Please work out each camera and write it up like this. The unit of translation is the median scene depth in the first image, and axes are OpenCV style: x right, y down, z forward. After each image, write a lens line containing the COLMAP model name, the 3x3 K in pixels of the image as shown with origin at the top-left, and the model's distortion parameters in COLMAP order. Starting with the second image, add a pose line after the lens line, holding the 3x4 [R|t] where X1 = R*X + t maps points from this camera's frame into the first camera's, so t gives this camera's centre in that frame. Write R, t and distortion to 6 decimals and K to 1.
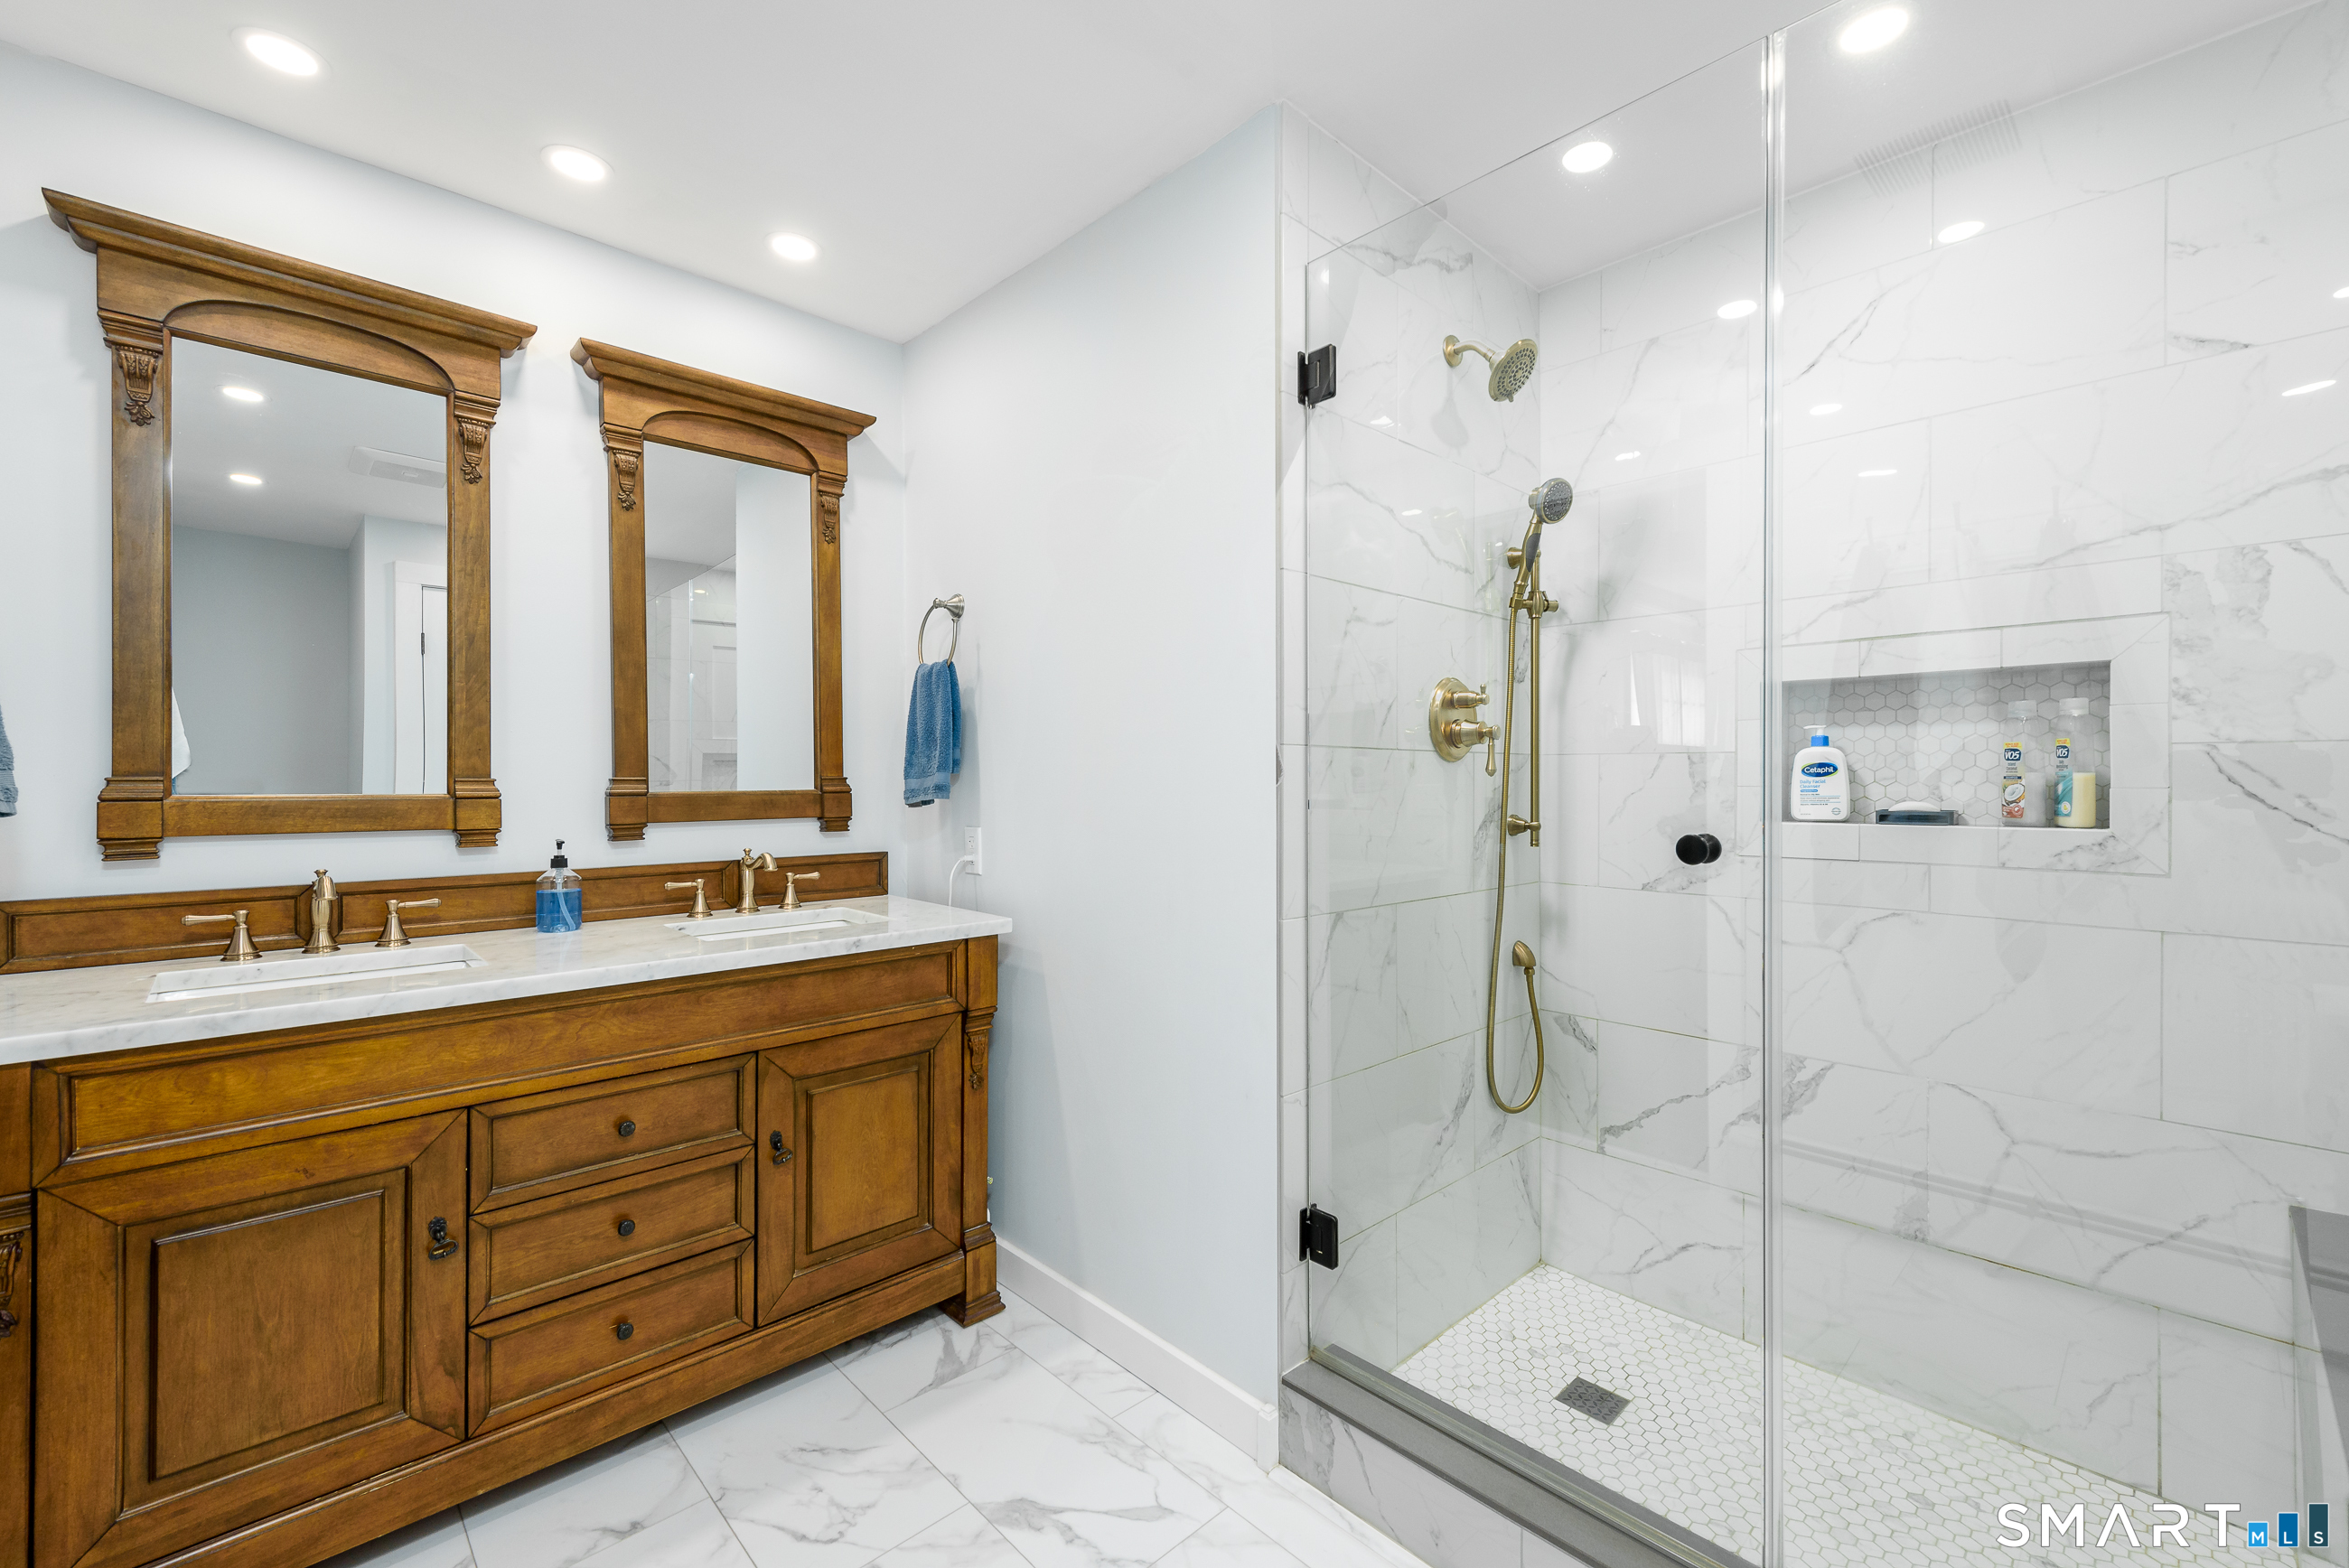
lens RADIAL K [[976.3, 0, 1150.2], [0, 976.3, 788.1], [0, 0, 1]] dist [0.006980, -0.001674]
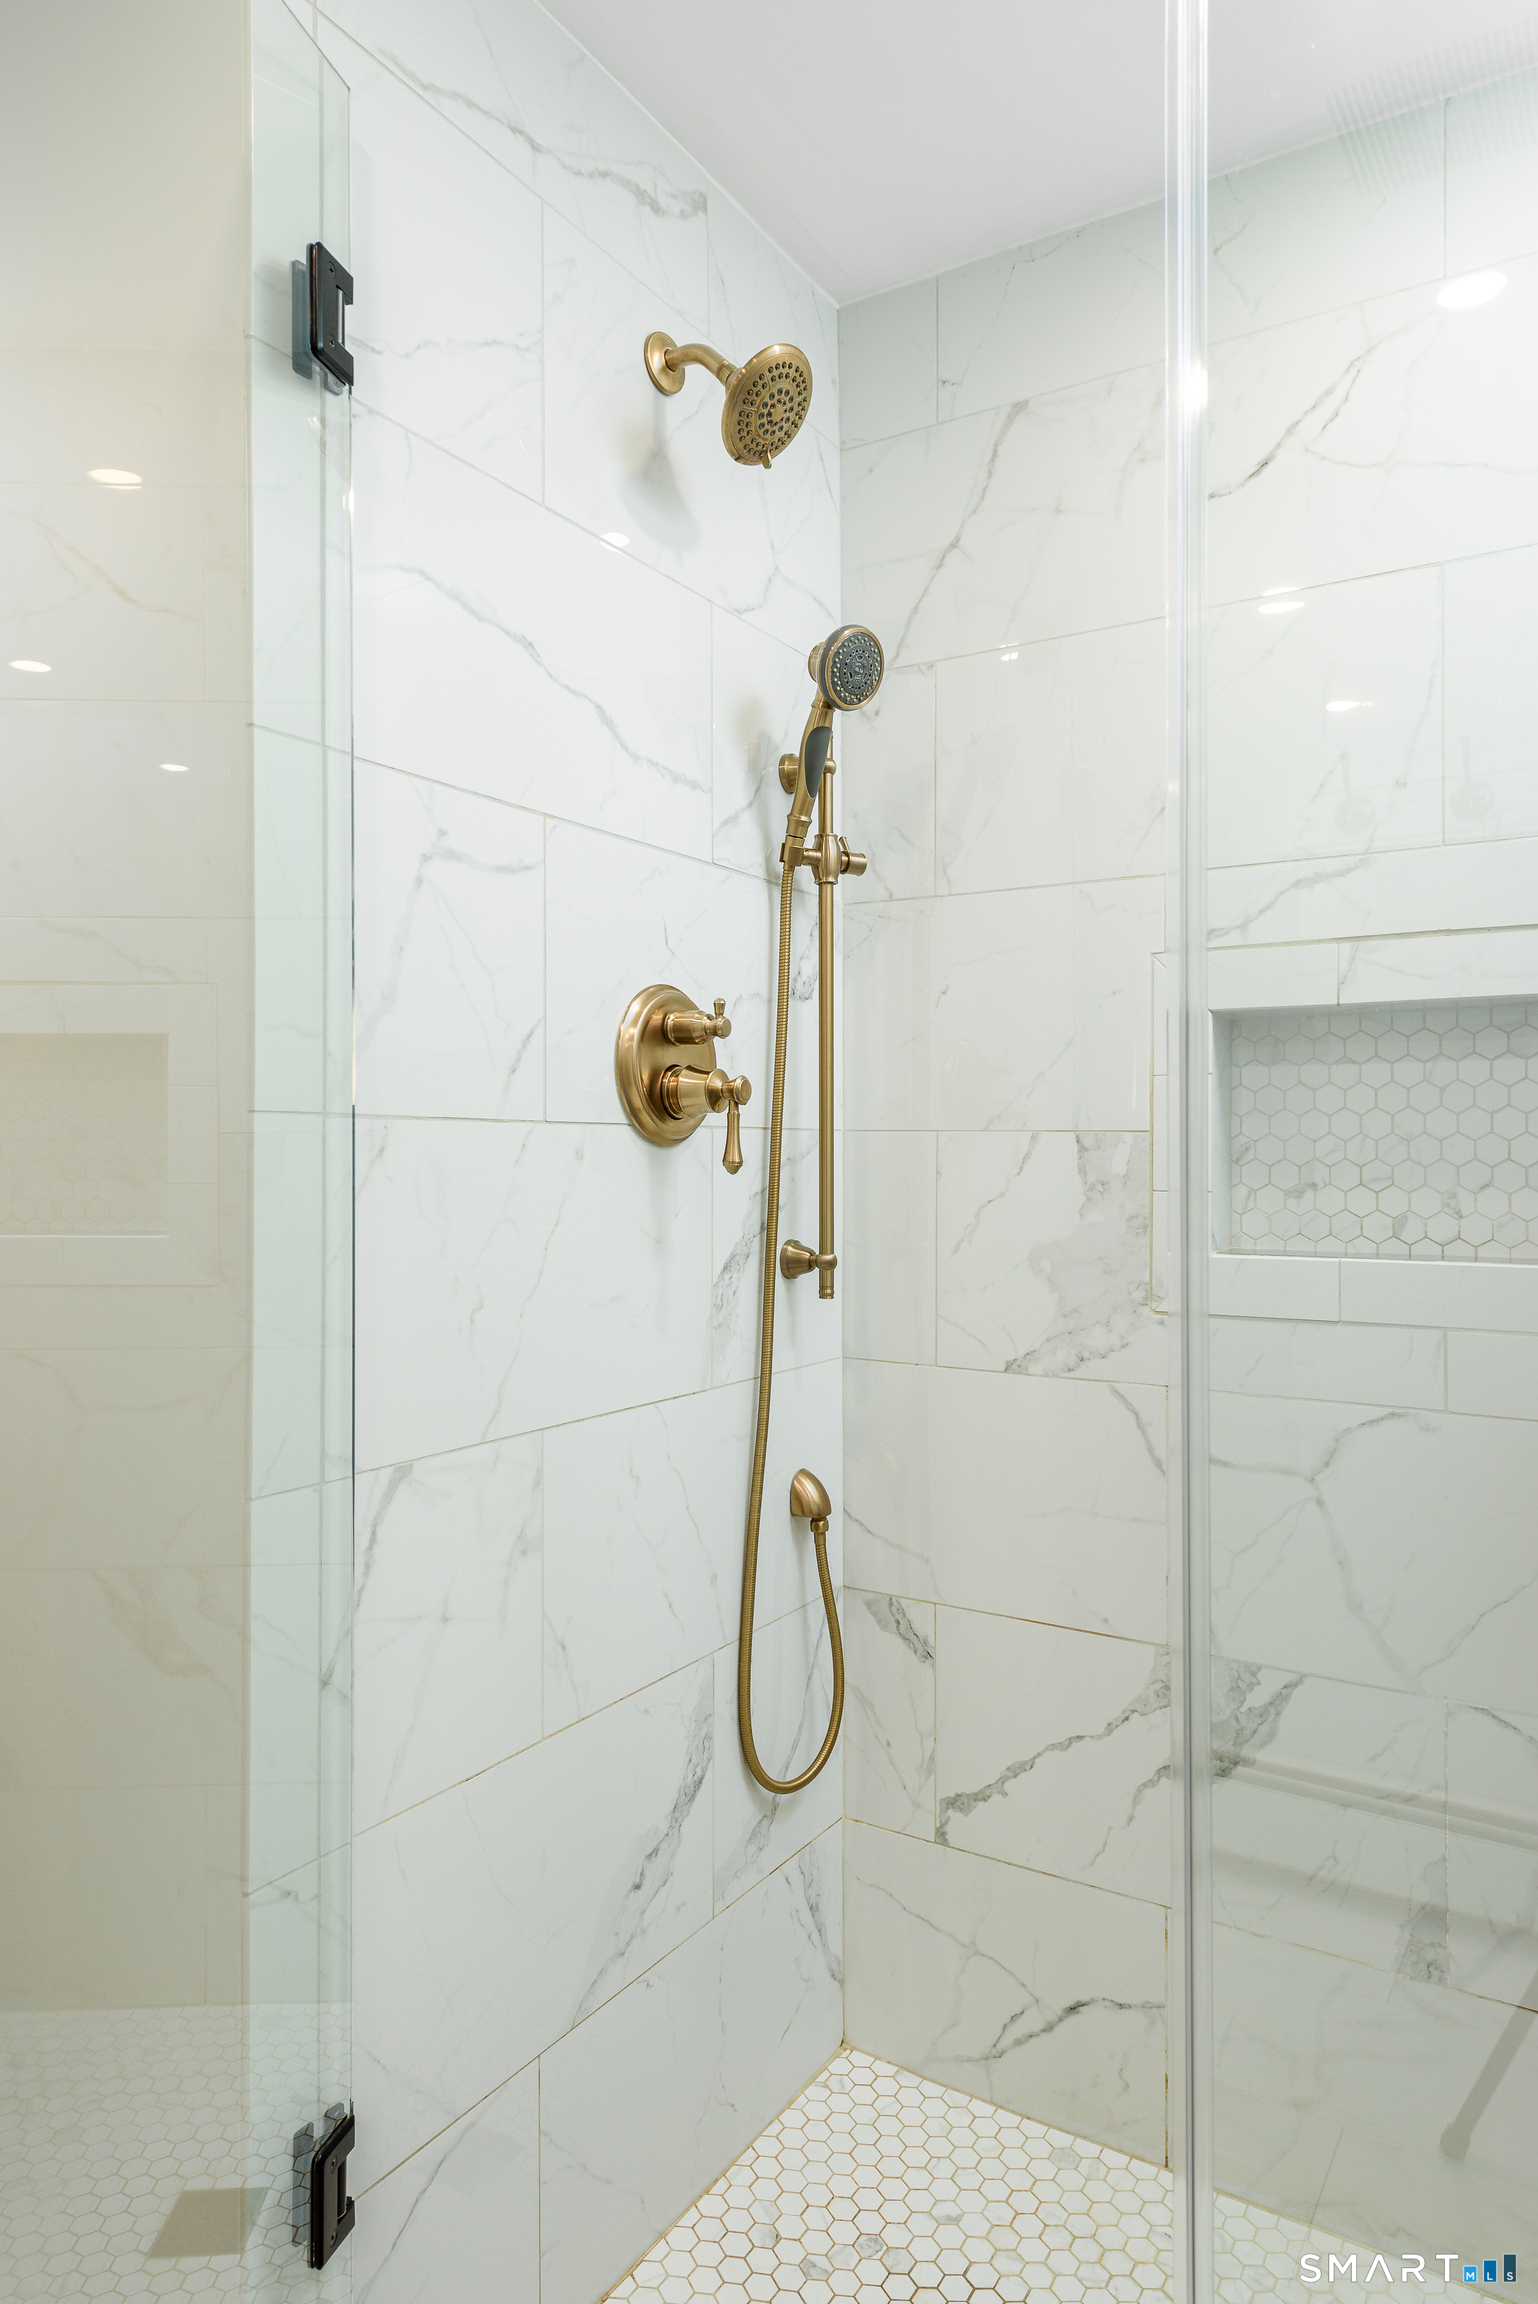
lens RADIAL K [[1443.3, 0, 761.8], [0, 1443.3, 1139.0], [0, 0, 1]] dist [0.014095, -0.011883]
pose [[0.966872, 0.005635, 0.255200, 0.178842], [-0.001251, 0.999849, -0.017338, -0.018895], [-0.255259, 0.016445, 0.966733, 0.264810]]
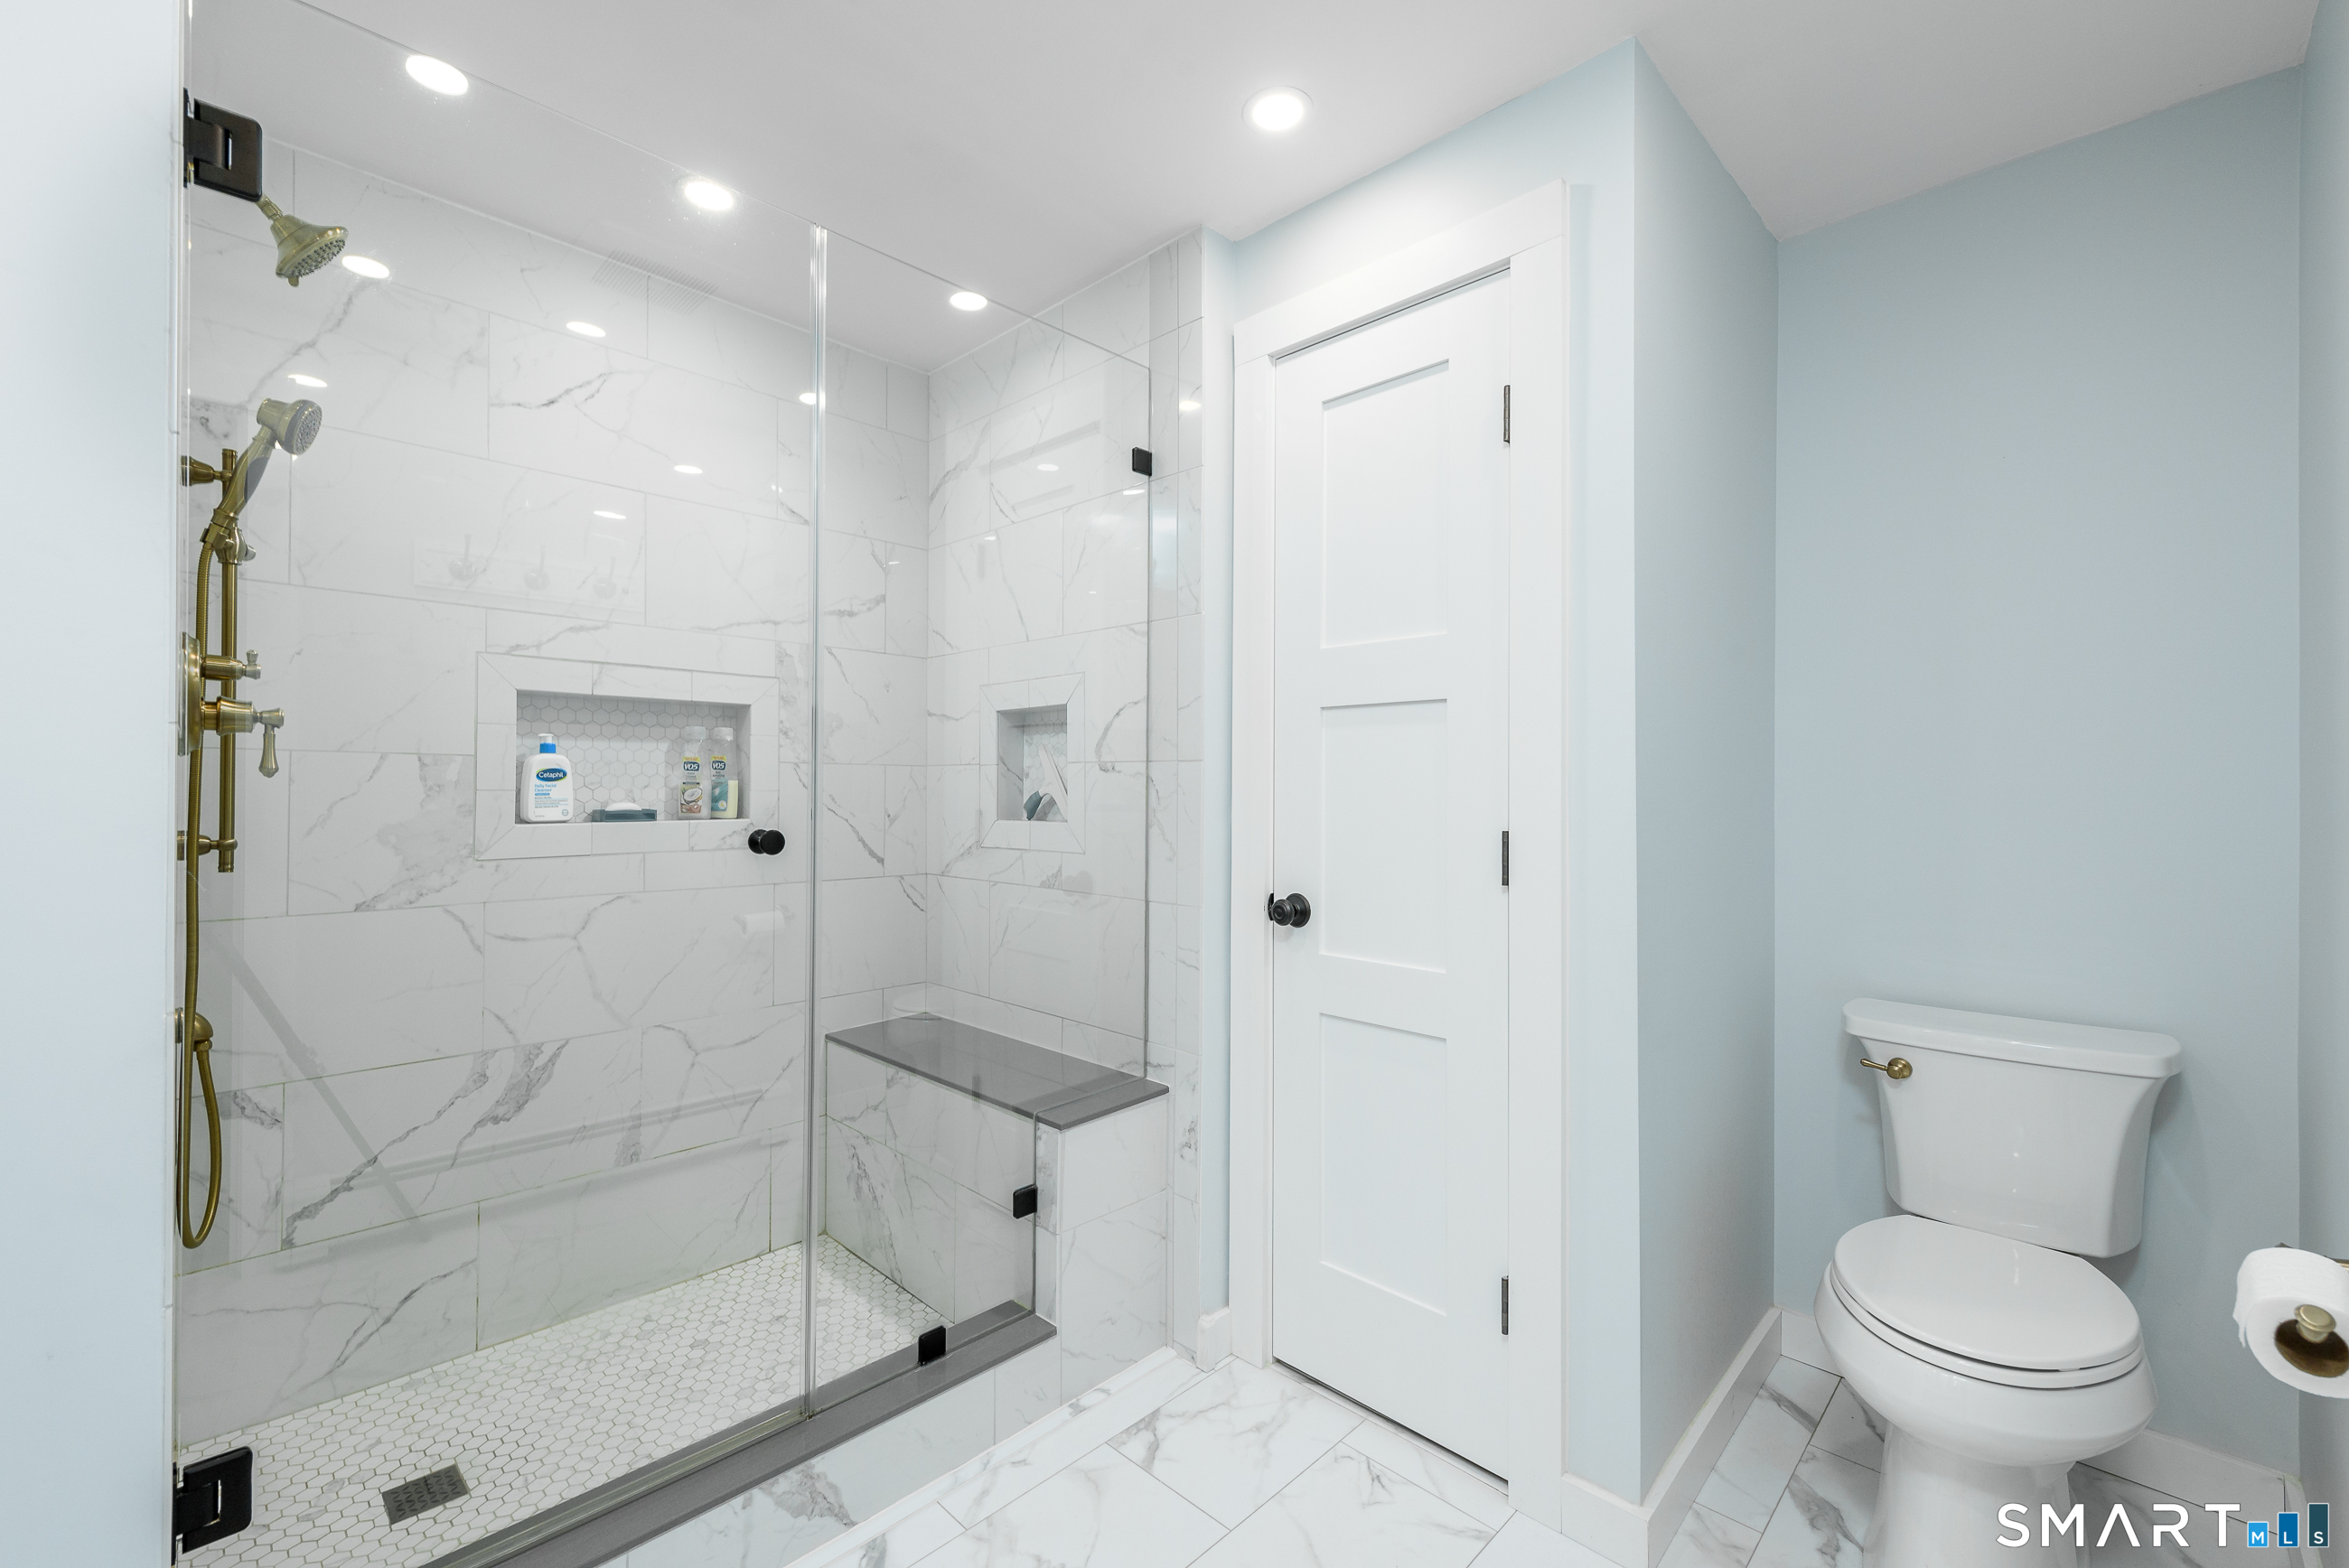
lens RADIAL K [[976.3, 0, 1189.2], [0, 976.3, 789.4], [0, 0, 1]] dist [0.006980, -0.001674]
pose [[-0.055932, -0.000389, 0.998434, -0.465268], [0.004141, 0.999991, 0.000621, -0.000510], [-0.998426, 0.004169, -0.055930, 0.371339]]
